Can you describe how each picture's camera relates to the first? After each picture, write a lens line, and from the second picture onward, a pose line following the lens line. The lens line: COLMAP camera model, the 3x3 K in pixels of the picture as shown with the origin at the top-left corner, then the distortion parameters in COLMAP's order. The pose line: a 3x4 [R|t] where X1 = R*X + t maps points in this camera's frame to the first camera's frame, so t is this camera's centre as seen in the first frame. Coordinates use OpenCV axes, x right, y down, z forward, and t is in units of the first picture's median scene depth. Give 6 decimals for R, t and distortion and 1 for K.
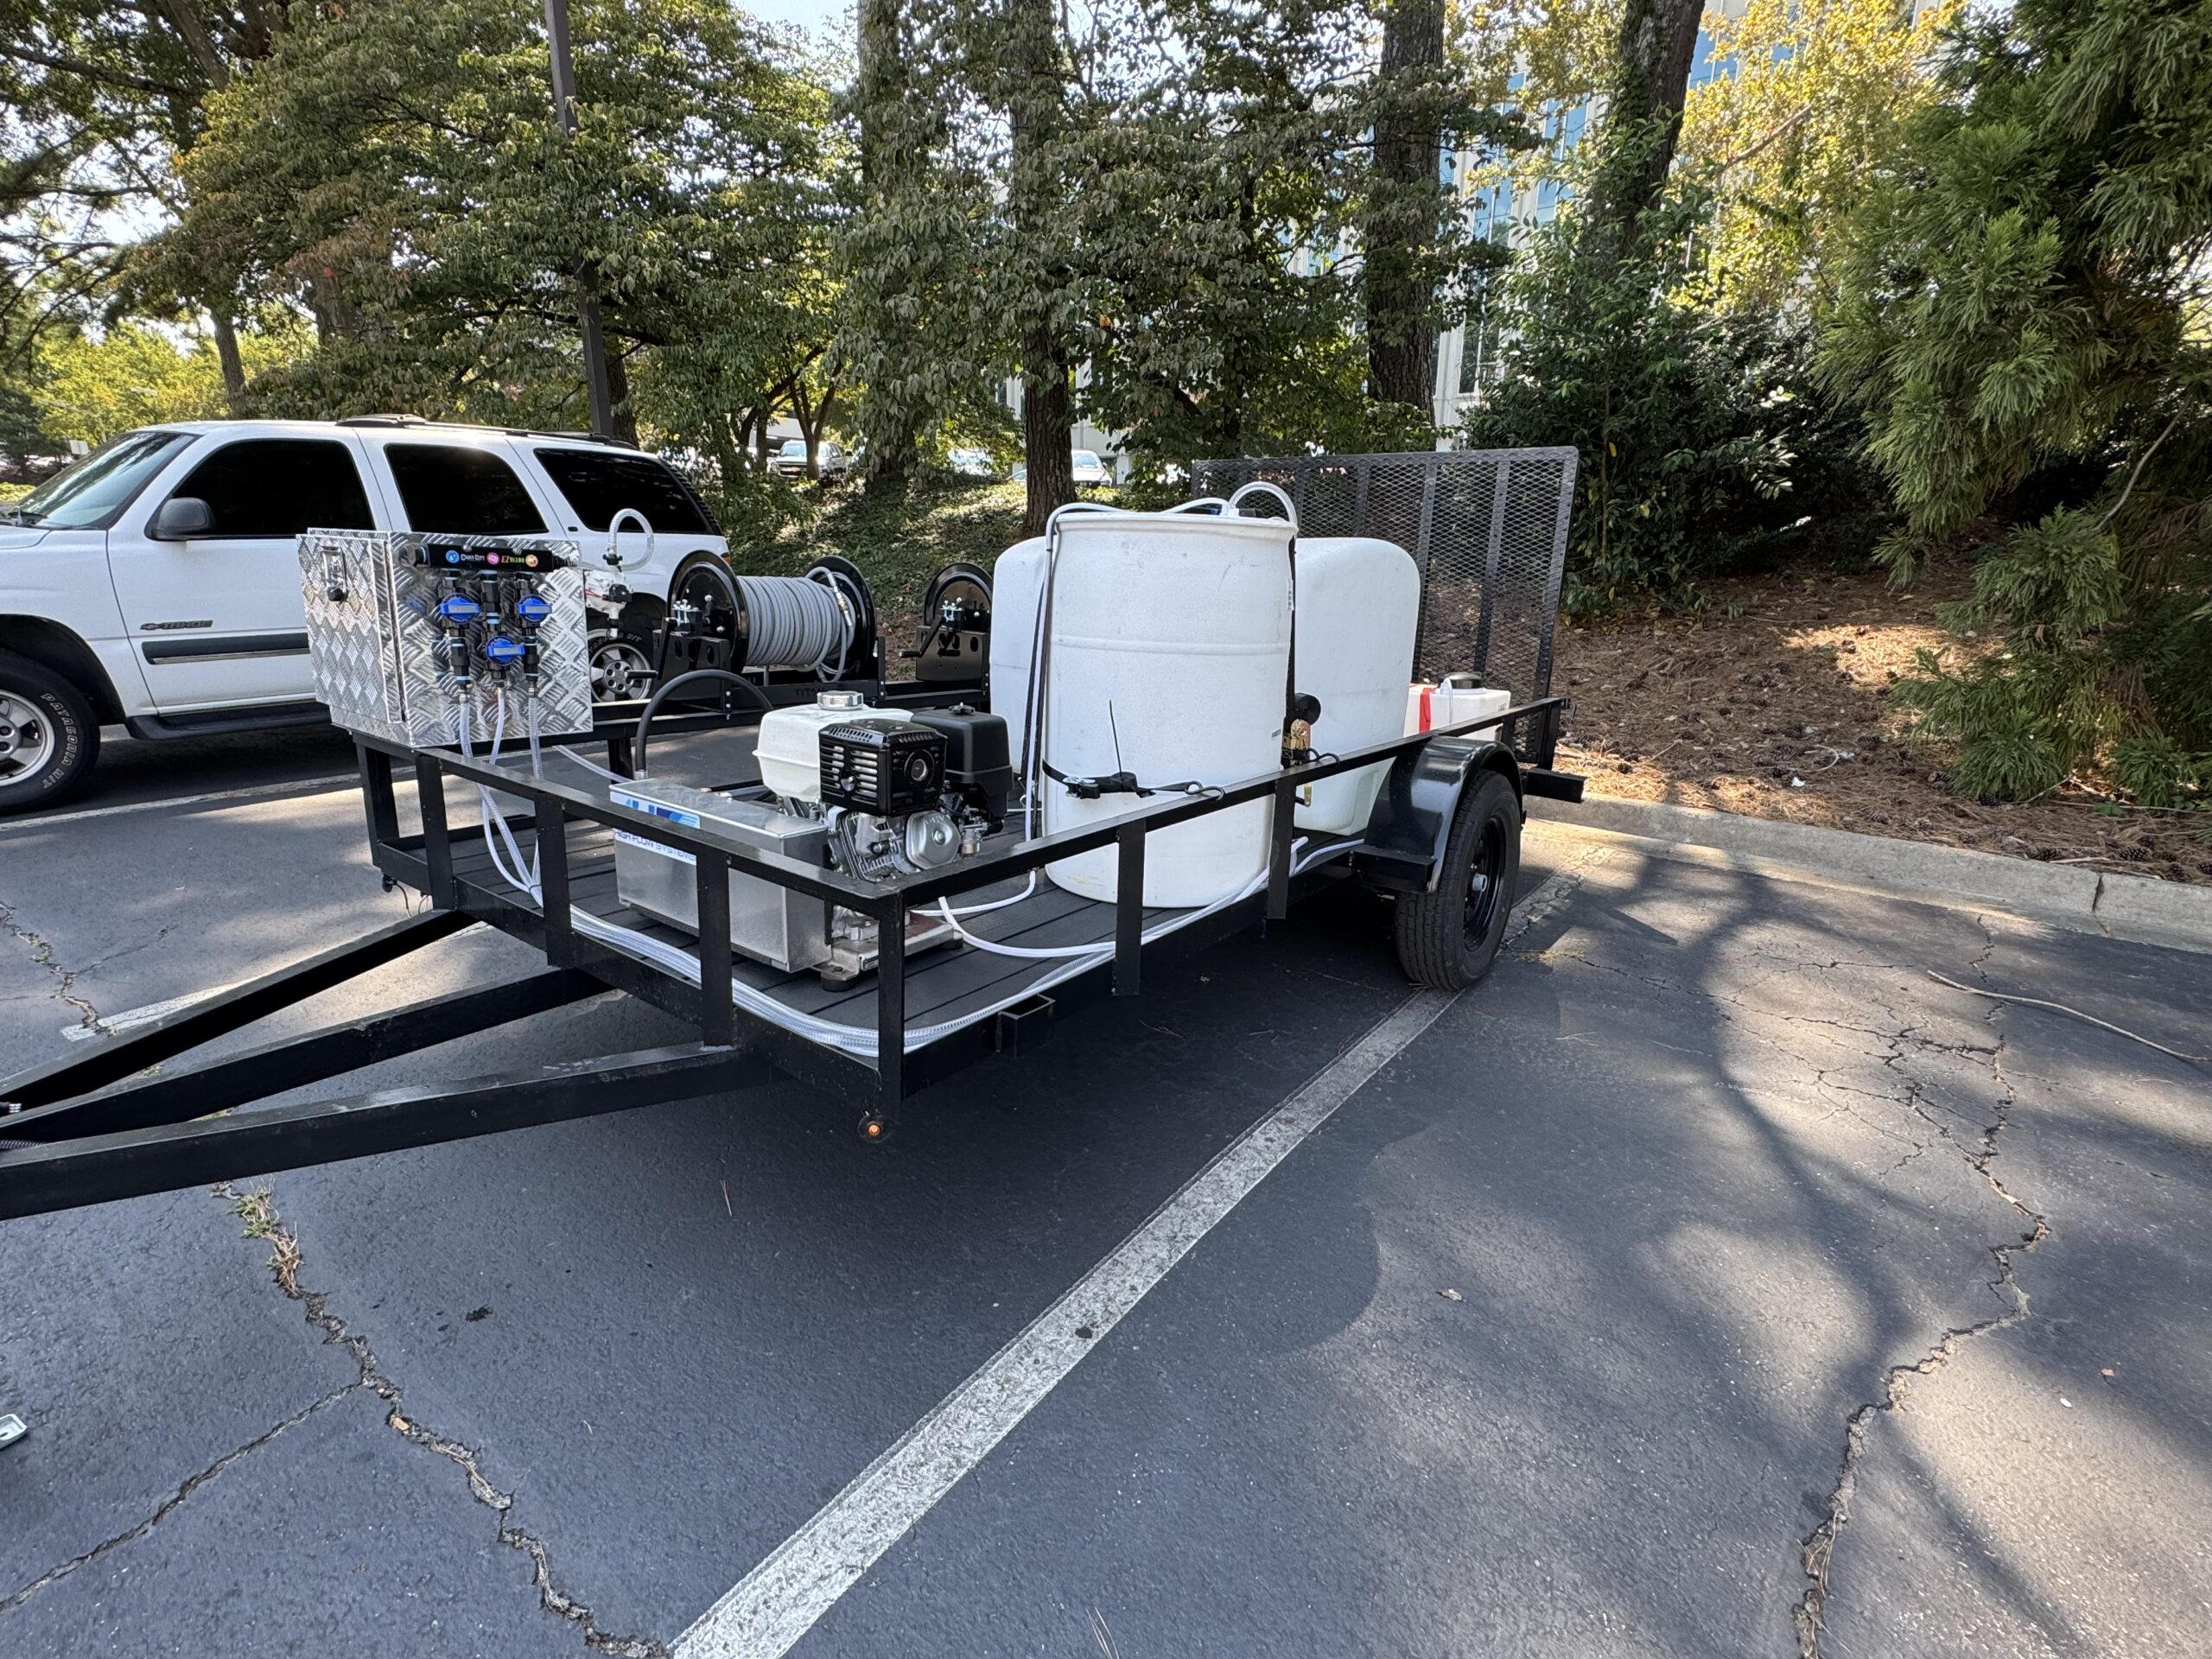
lens RADIAL K [[1053.7, 0, 1104.1], [0, 1053.7, 831.9], [0, 0, 1]] dist [-0.001337, 0.000274]
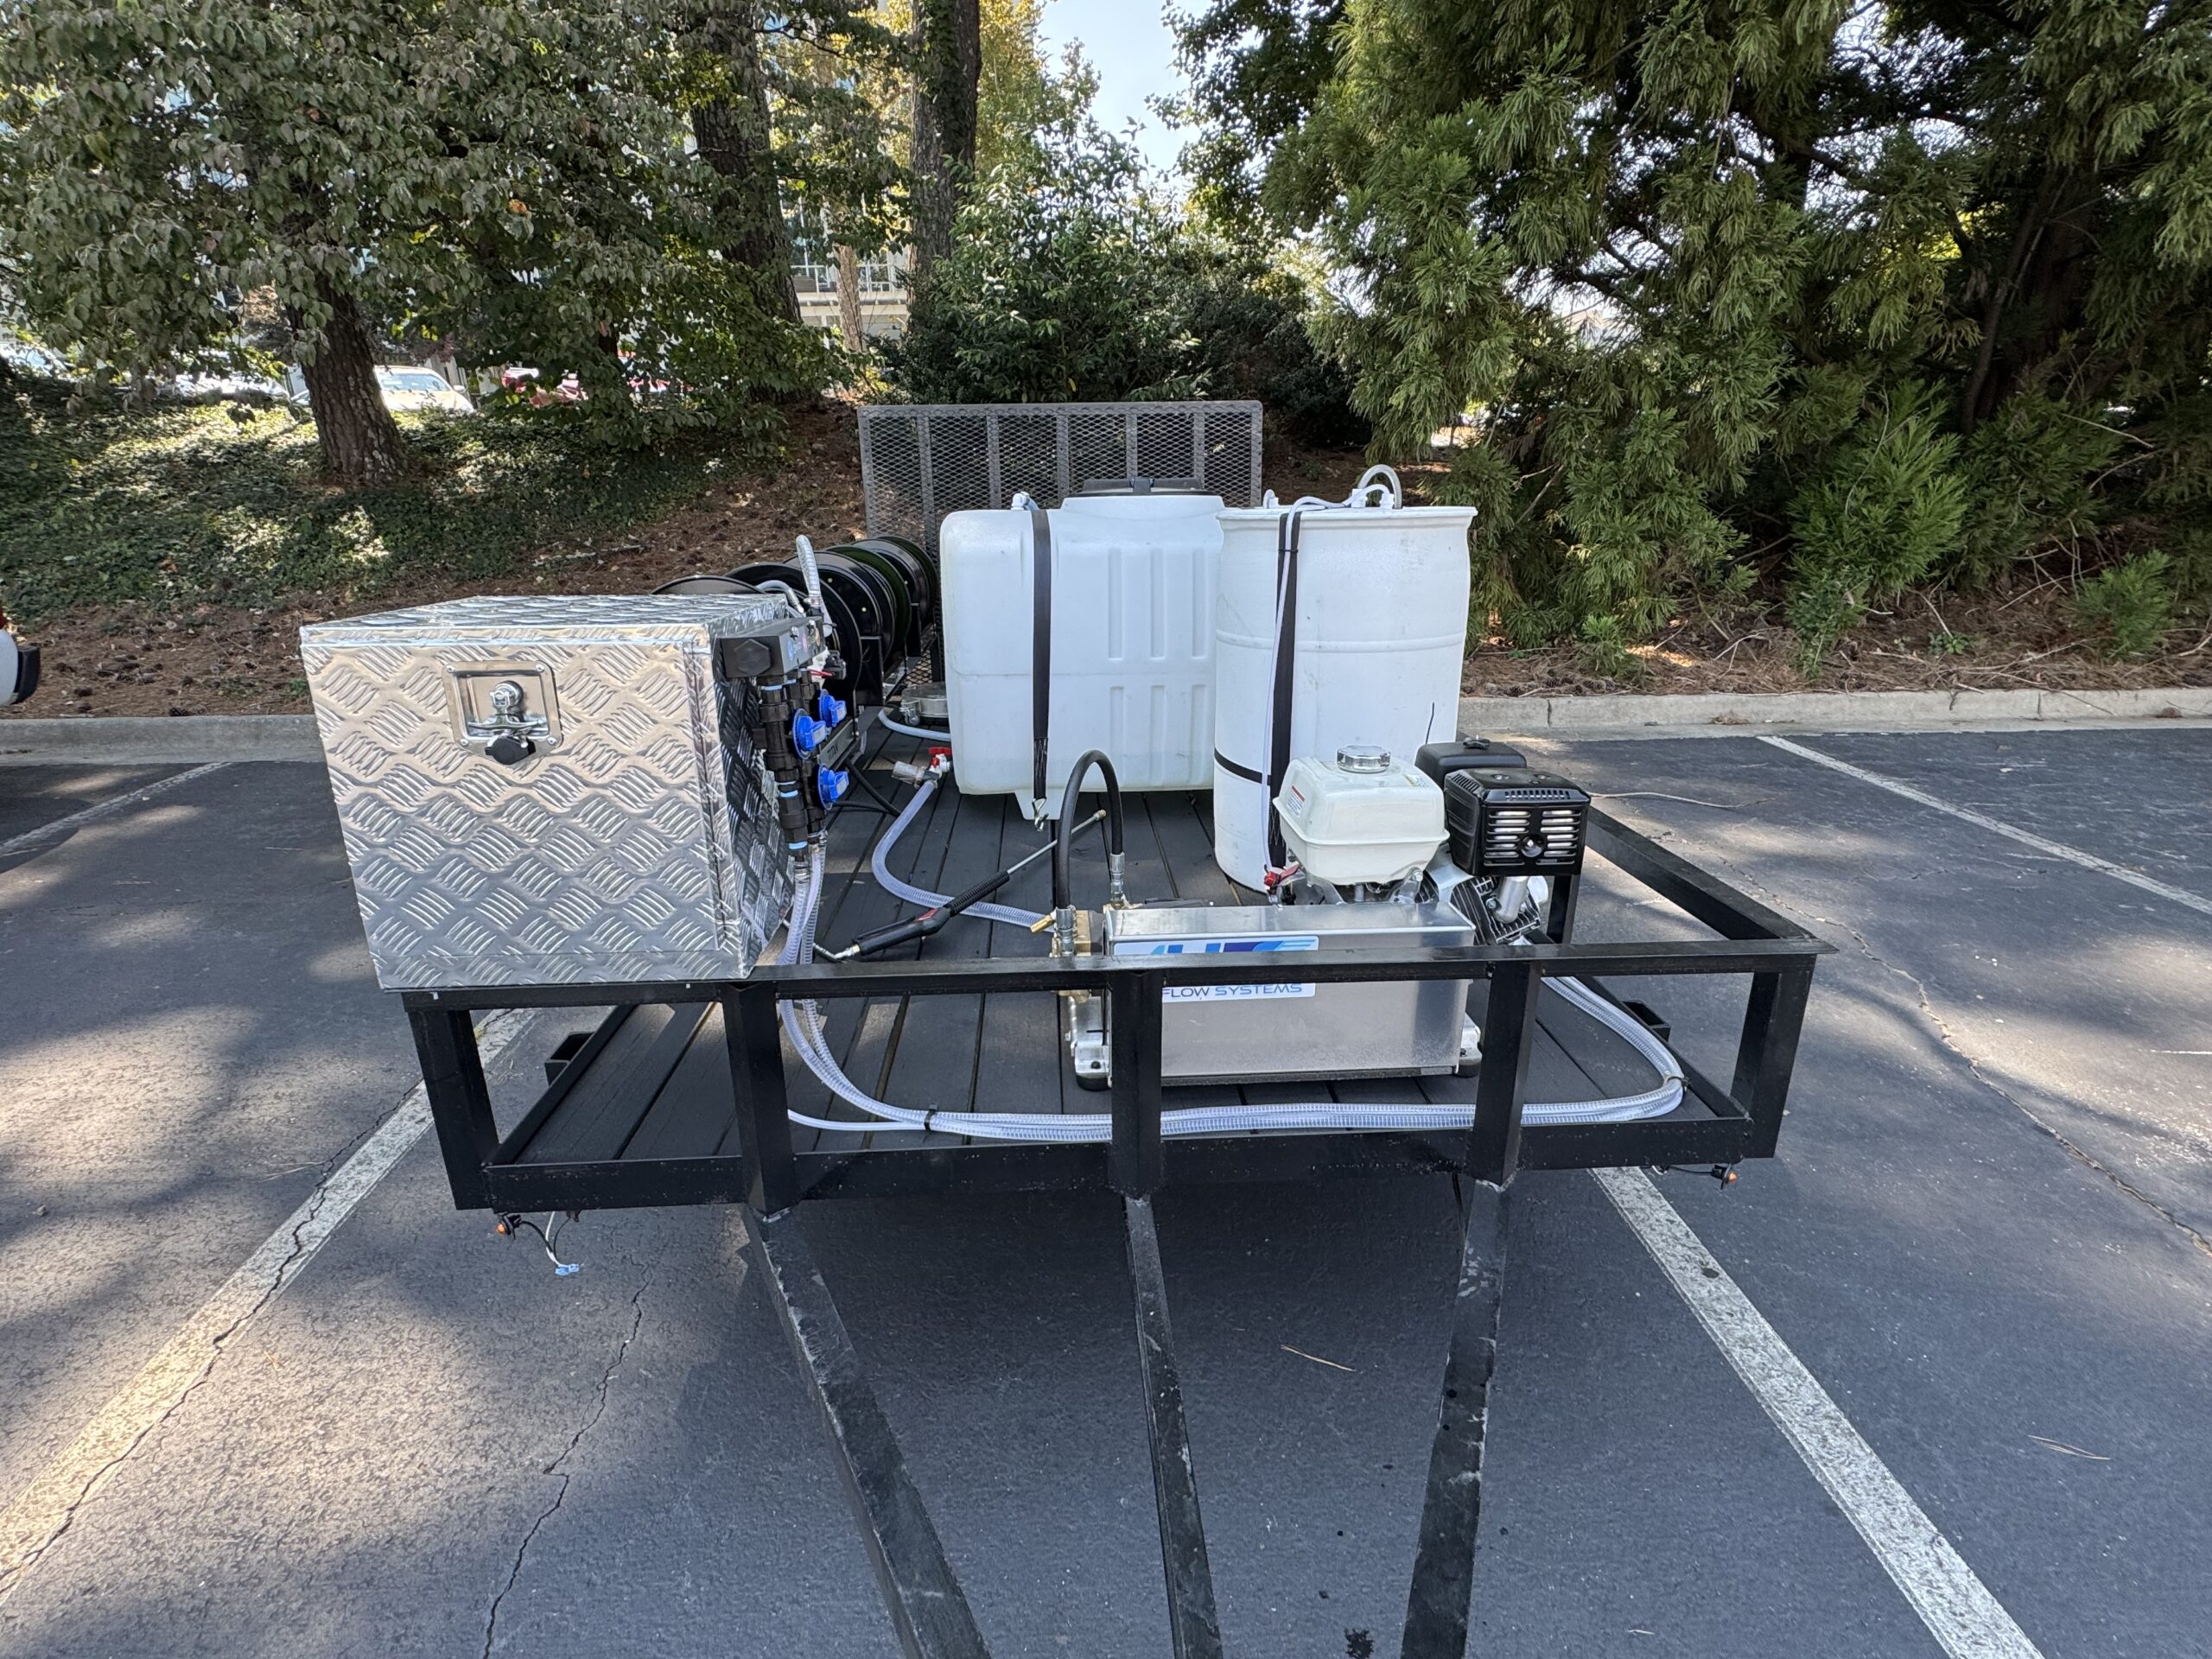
lens RADIAL K [[1053.7, 0, 1102.7], [0, 1053.7, 826.6], [0, 0, 1]] dist [-0.001337, 0.000274]
pose [[0.765029, -0.238738, 0.598110, -0.462604], [0.194849, 0.971025, 0.138362, -0.114008], [-0.613812, 0.010690, 0.789380, 0.222253]]
